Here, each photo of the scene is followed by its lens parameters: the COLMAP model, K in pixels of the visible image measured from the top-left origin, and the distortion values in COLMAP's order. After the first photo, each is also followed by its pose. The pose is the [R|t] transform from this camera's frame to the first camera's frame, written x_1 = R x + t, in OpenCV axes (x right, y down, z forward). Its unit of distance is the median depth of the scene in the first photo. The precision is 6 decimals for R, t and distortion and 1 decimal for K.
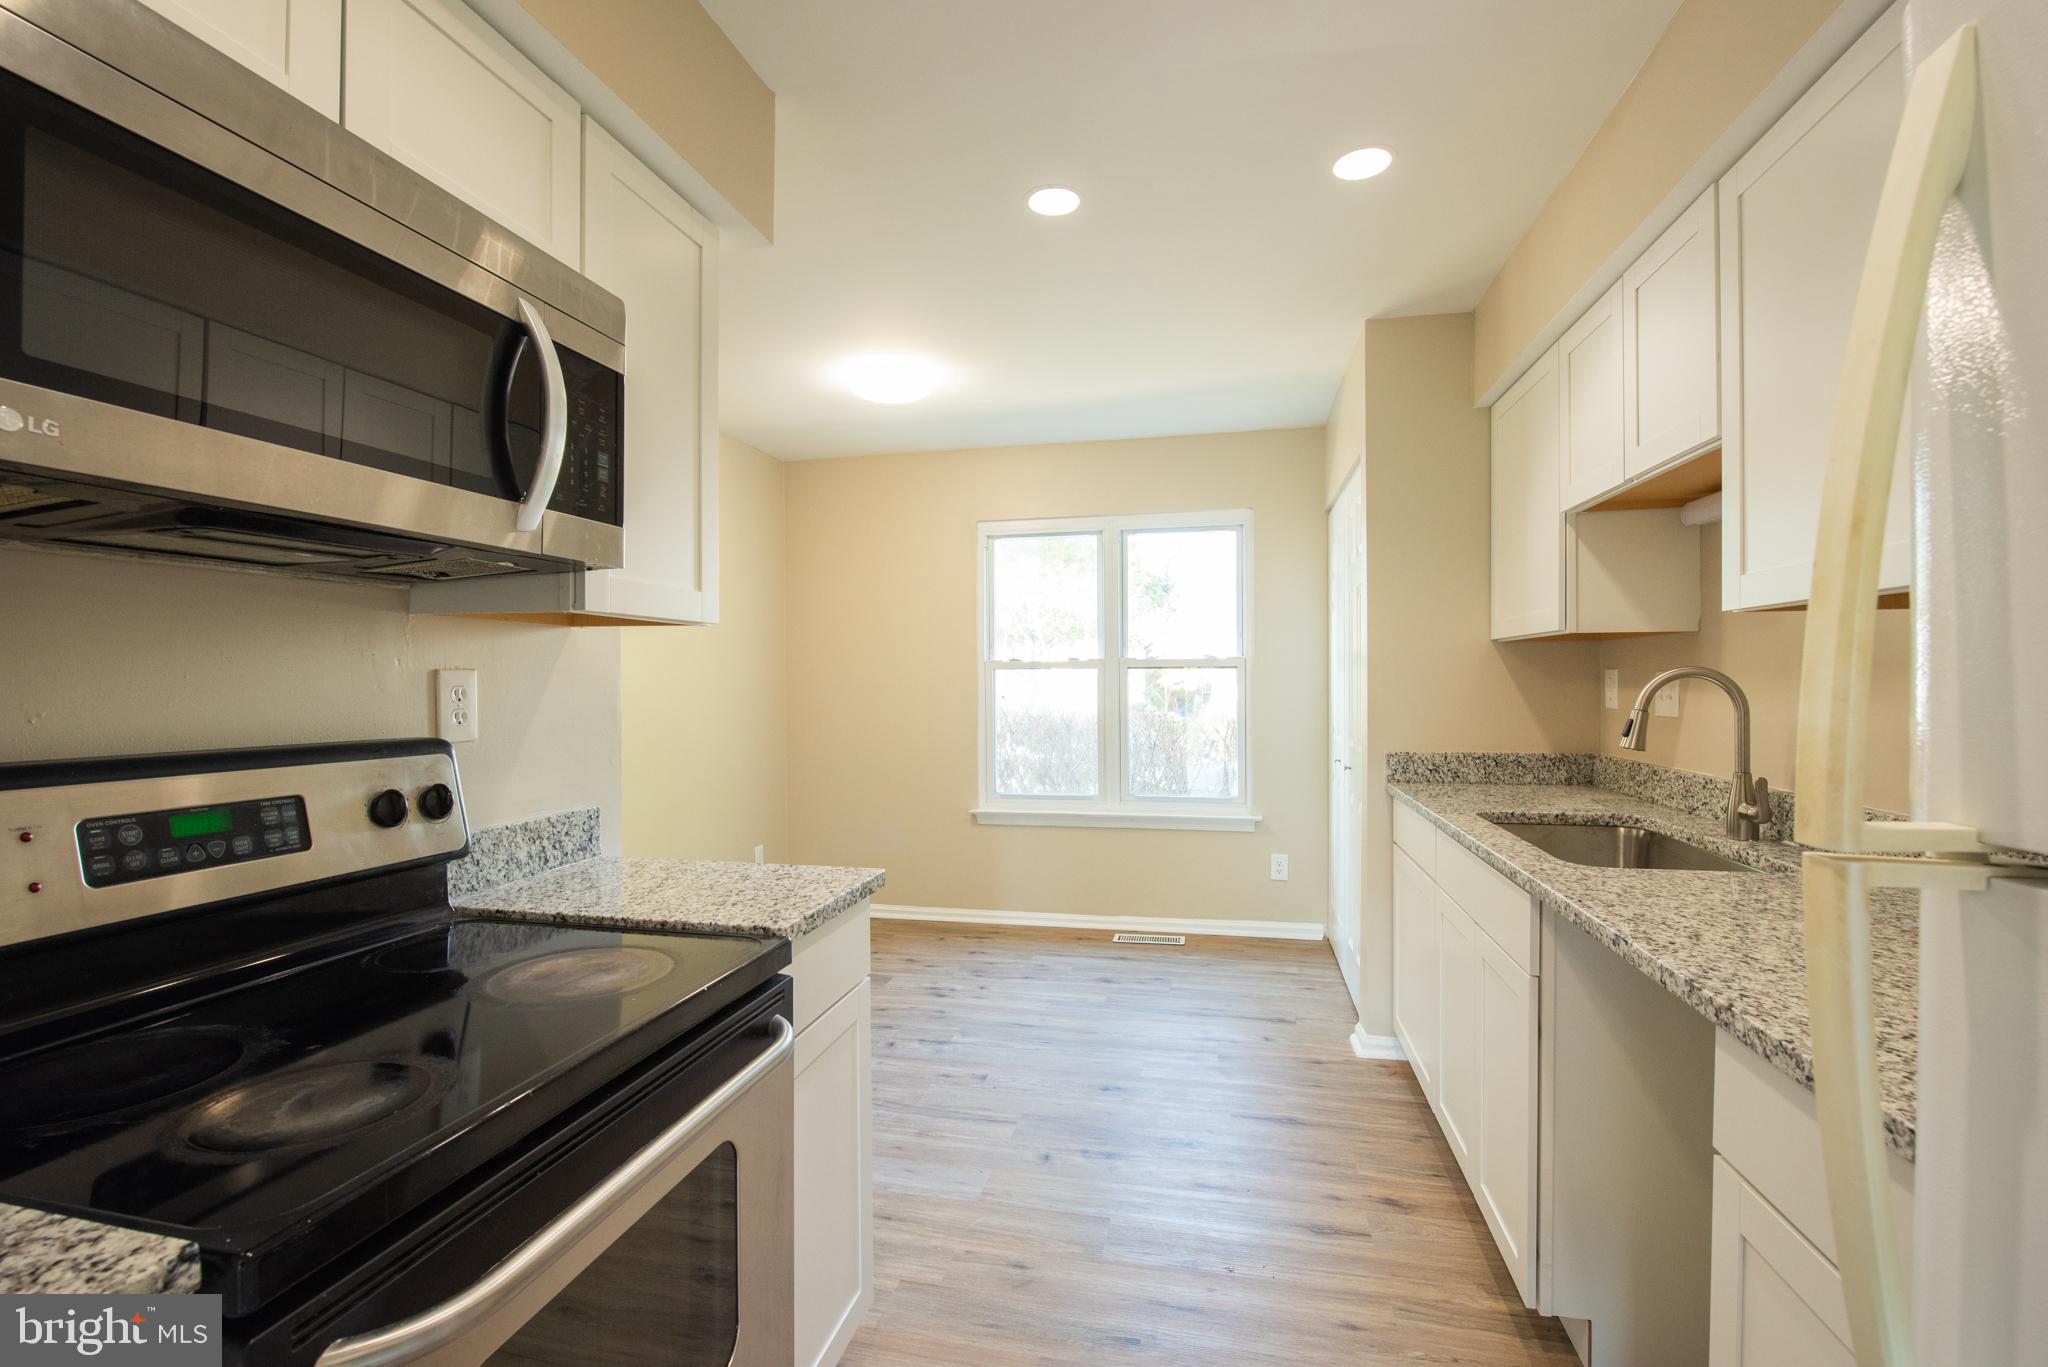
lens RADIAL K [[902.5, 0, 1021.6], [0, 902.5, 676.5], [0, 0, 1]] dist [-0.004492, -0.000508]
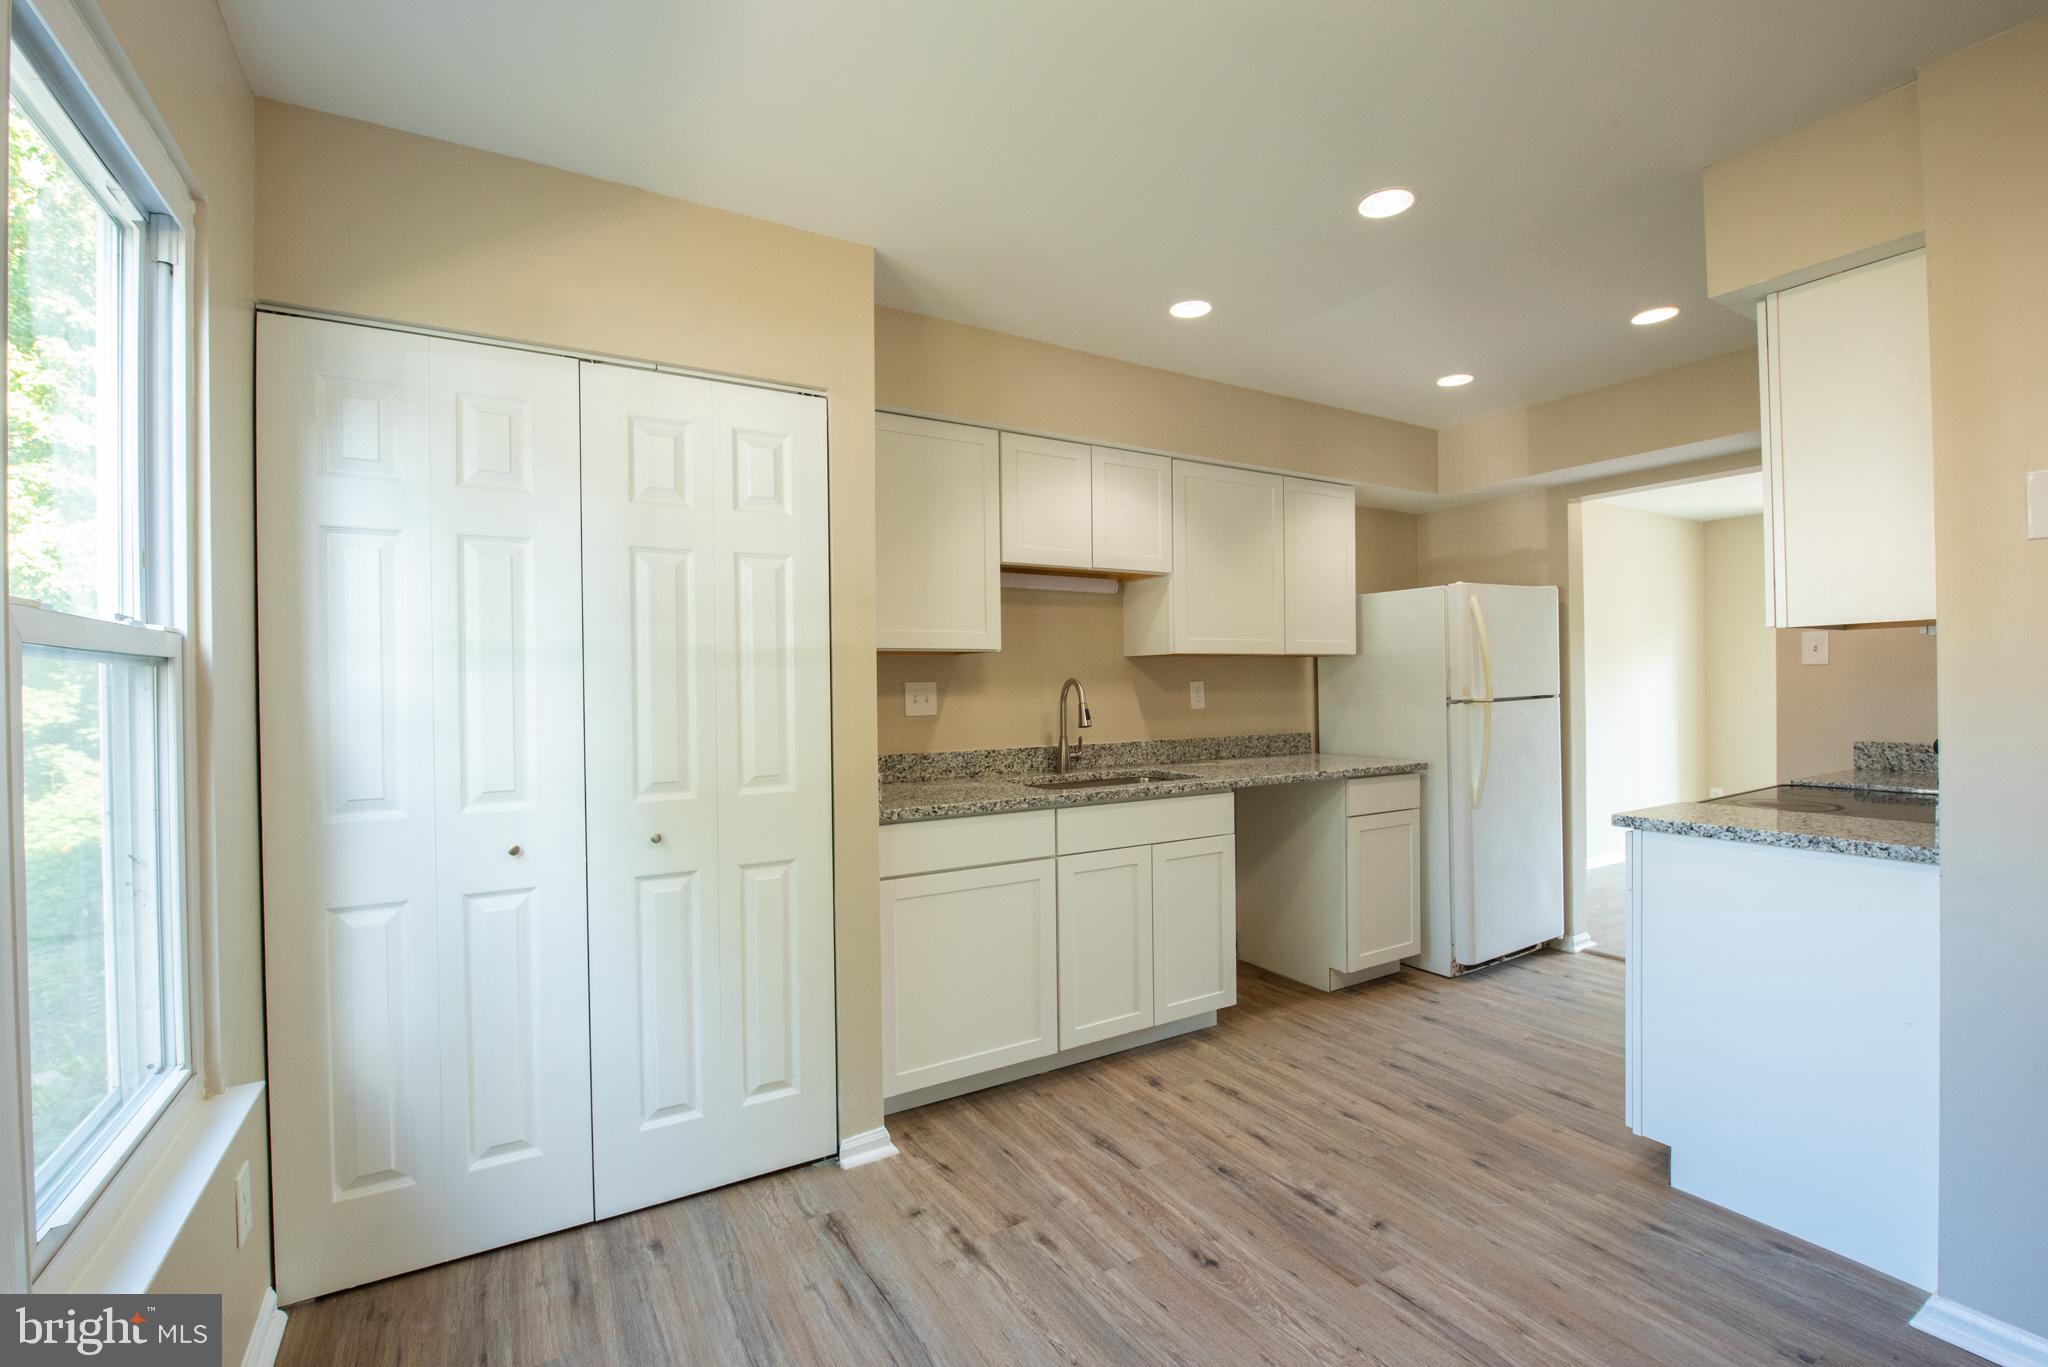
lens RADIAL K [[902.5, 0, 1026.4], [0, 902.5, 688.1], [0, 0, 1]] dist [-0.004492, -0.000508]
pose [[-0.695903, 0.006677, 0.718104, -0.347141], [0.012030, 0.999925, 0.002361, 0.002944], [-0.718035, 0.010282, -0.695931, 1.745022]]
